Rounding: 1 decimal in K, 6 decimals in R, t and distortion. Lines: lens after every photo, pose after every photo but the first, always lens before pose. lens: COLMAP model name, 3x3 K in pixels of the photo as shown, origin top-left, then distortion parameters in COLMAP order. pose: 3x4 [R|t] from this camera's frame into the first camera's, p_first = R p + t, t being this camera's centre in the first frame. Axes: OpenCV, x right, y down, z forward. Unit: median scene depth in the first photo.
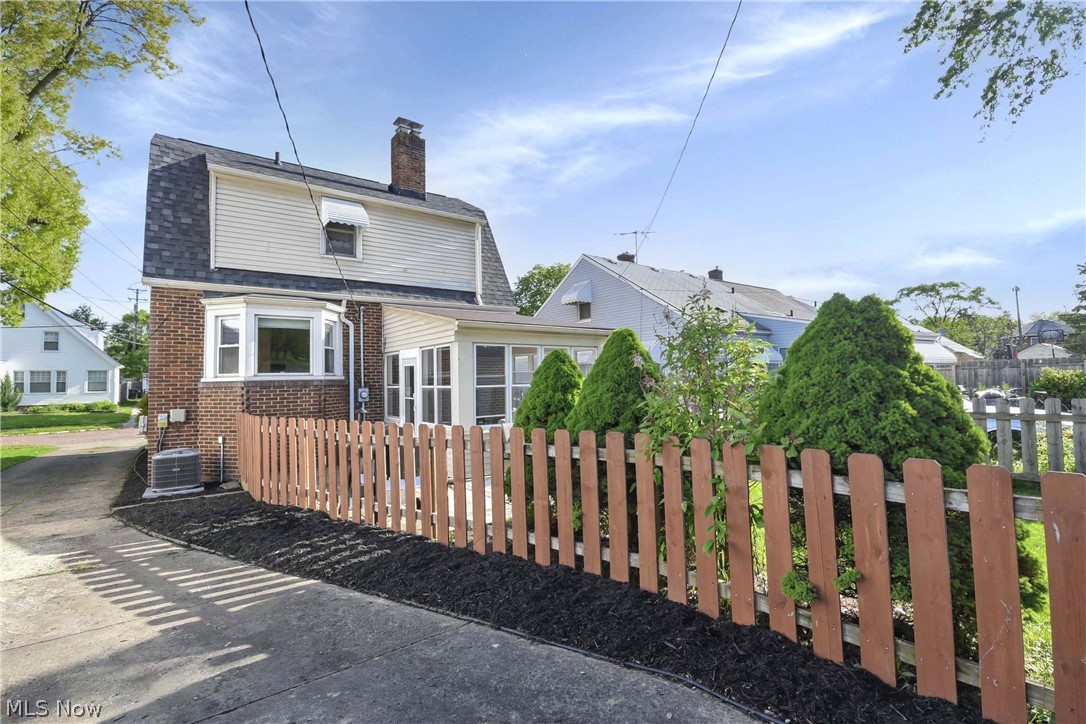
lens RADIAL K [[465.5, 0, 543.0], [0, 465.5, 362.0], [0, 0, 1]] dist [0.000109, 0.000007]
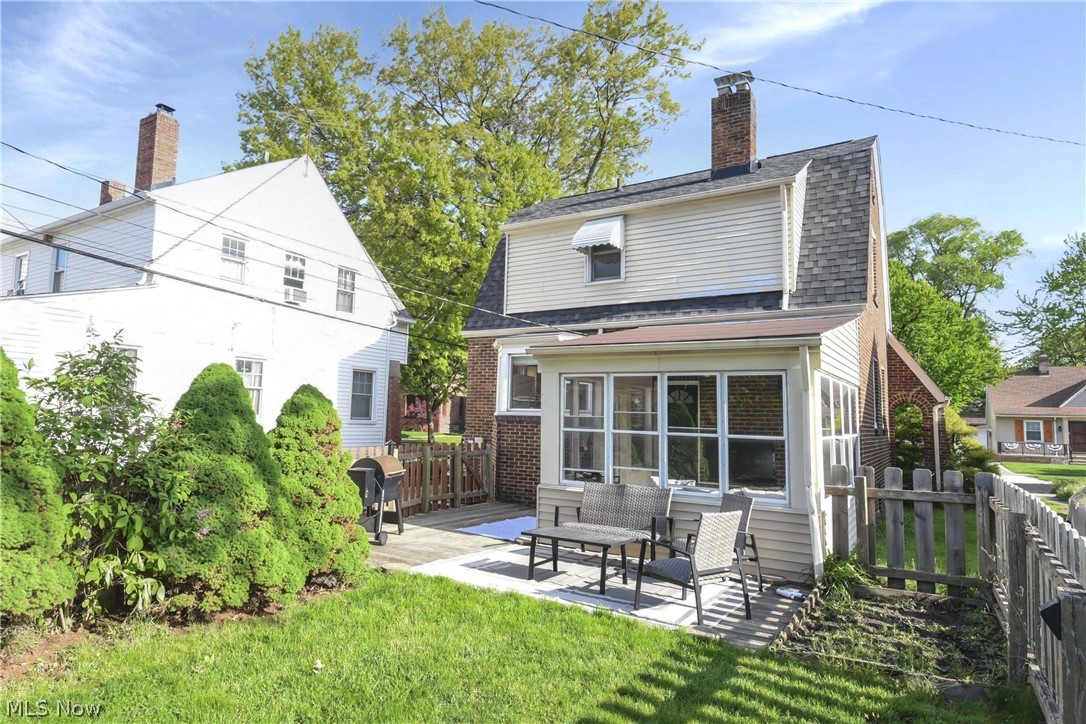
lens RADIAL K [[631.5, 0, 543.0], [0, 631.5, 362.0], [0, 0, 1]] dist [-0.000565, -0.000031]
pose [[0.391006, -0.050173, -0.919019, 0.636986], [0.002257, 0.998562, -0.053555, -0.004165], [0.920385, 0.018866, 0.390557, 0.414077]]
